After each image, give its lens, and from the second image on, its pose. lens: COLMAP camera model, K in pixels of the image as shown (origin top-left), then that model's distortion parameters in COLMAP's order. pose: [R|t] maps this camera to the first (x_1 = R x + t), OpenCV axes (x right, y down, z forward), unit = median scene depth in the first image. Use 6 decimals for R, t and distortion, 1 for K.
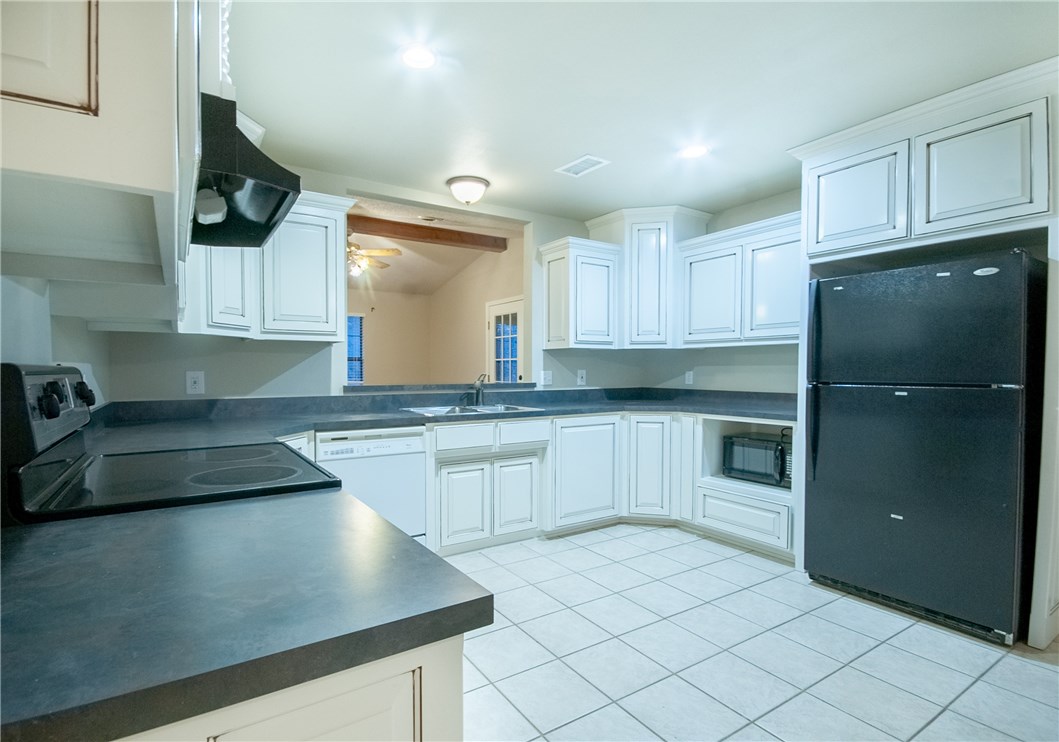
lens RADIAL K [[531.0, 0, 520.7], [0, 531.0, 375.8], [0, 0, 1]] dist [-0.016175, 0.002418]
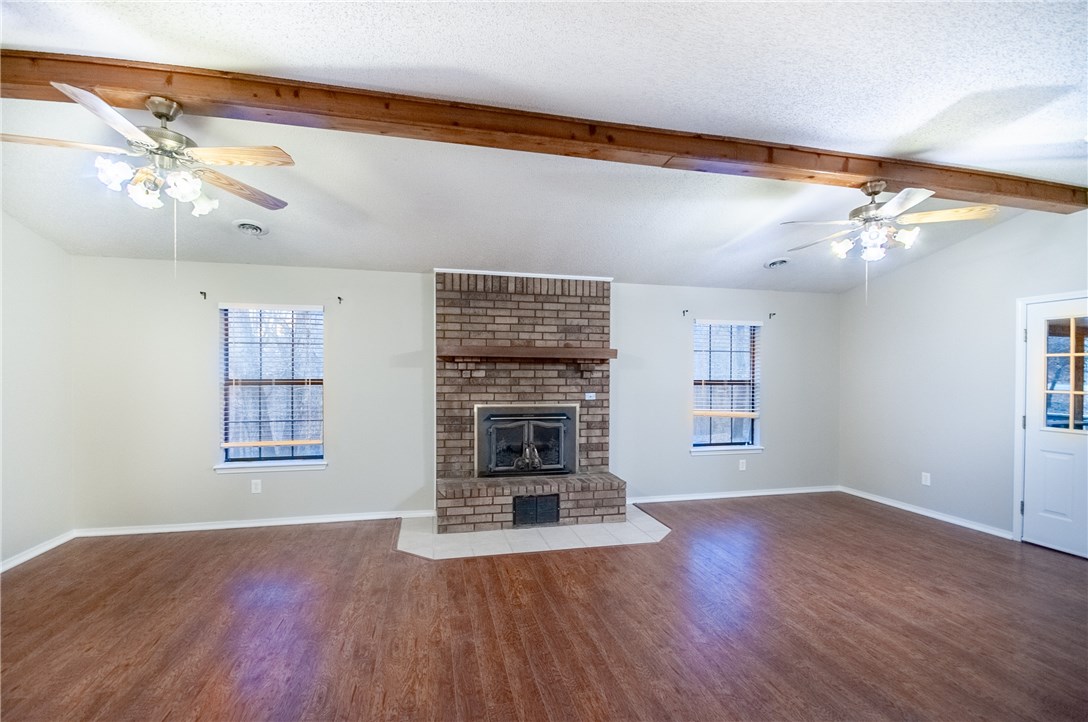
lens RADIAL K [[497.1, 0, 543.7], [0, 497.1, 374.0], [0, 0, 1]] dist [0.001888, 0.001338]
pose [[0.944401, 0.009292, -0.328664, -0.785994], [-0.010319, 0.999946, -0.001381, -0.088954], [0.328633, 0.004695, 0.944446, 0.538126]]
